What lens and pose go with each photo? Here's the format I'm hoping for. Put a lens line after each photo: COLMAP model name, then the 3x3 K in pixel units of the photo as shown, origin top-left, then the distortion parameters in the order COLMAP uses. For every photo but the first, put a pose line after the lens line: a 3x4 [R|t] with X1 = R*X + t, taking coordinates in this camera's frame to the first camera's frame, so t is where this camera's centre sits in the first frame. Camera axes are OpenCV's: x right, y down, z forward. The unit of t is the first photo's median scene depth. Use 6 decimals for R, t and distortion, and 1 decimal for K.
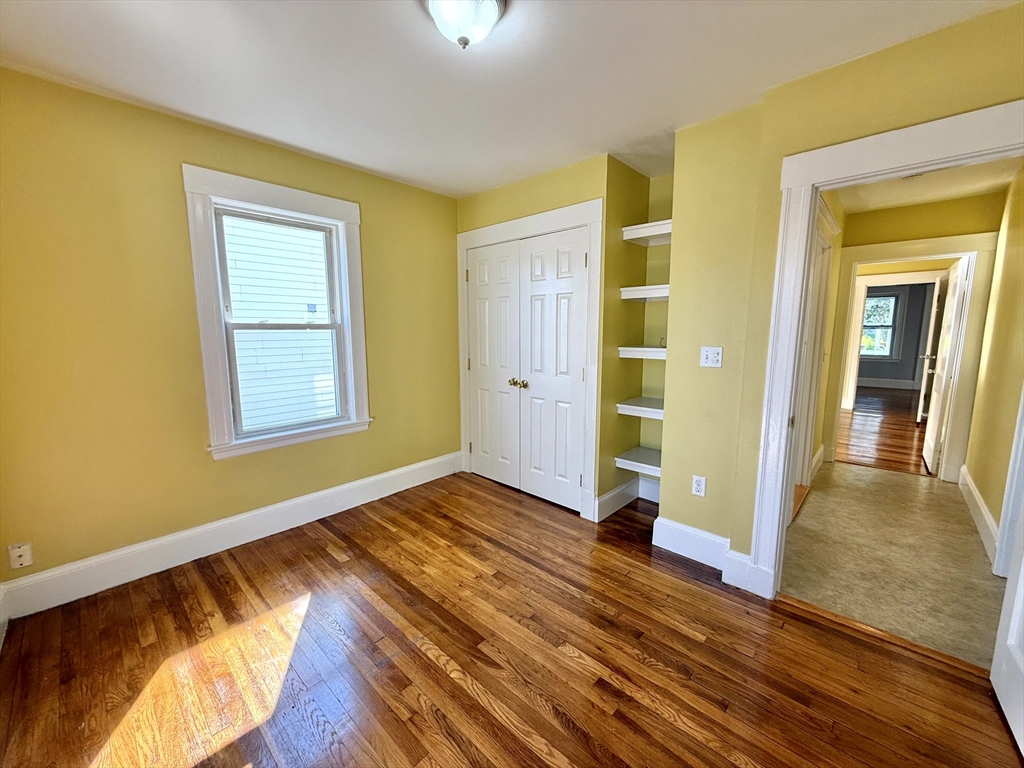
lens RADIAL K [[409.6, 0, 512.2], [0, 409.6, 385.4], [0, 0, 1]] dist [-0.001071, 0.000162]
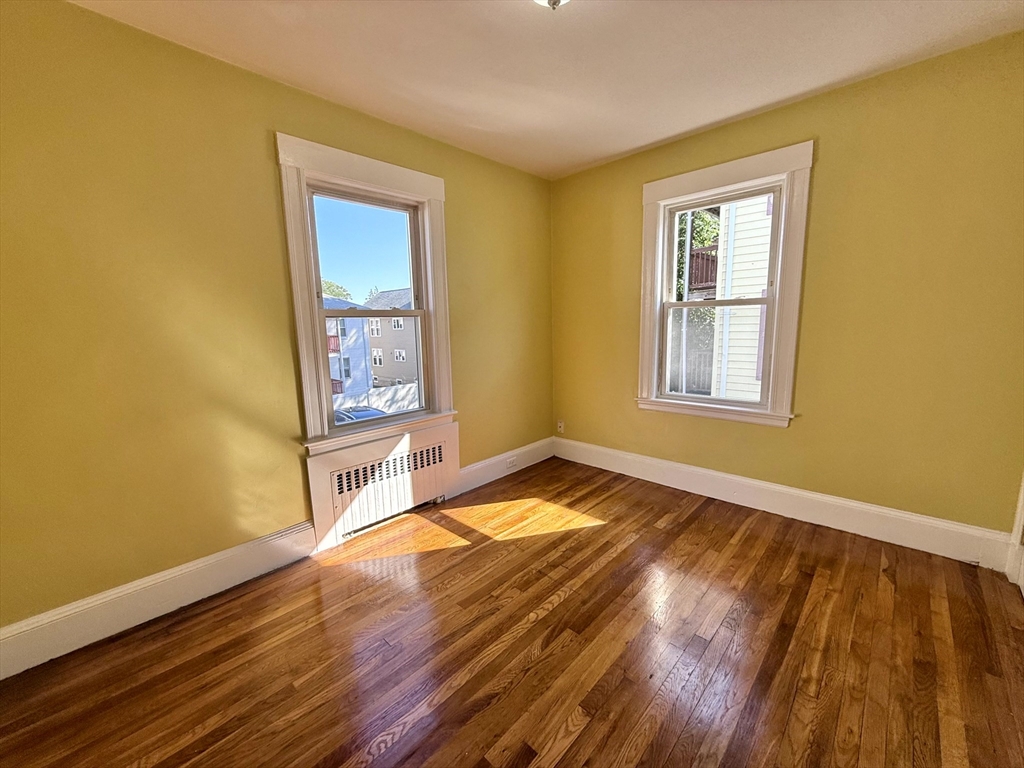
lens RADIAL K [[408.8, 0, 509.2], [0, 408.8, 382.8], [0, 0, 1]] dist [-0.002361, -0.000399]
pose [[-0.020422, 0.147592, -0.988837, 0.596325], [-0.114893, 0.982145, 0.148966, -0.047844], [0.993168, 0.116653, -0.003100, 0.600984]]
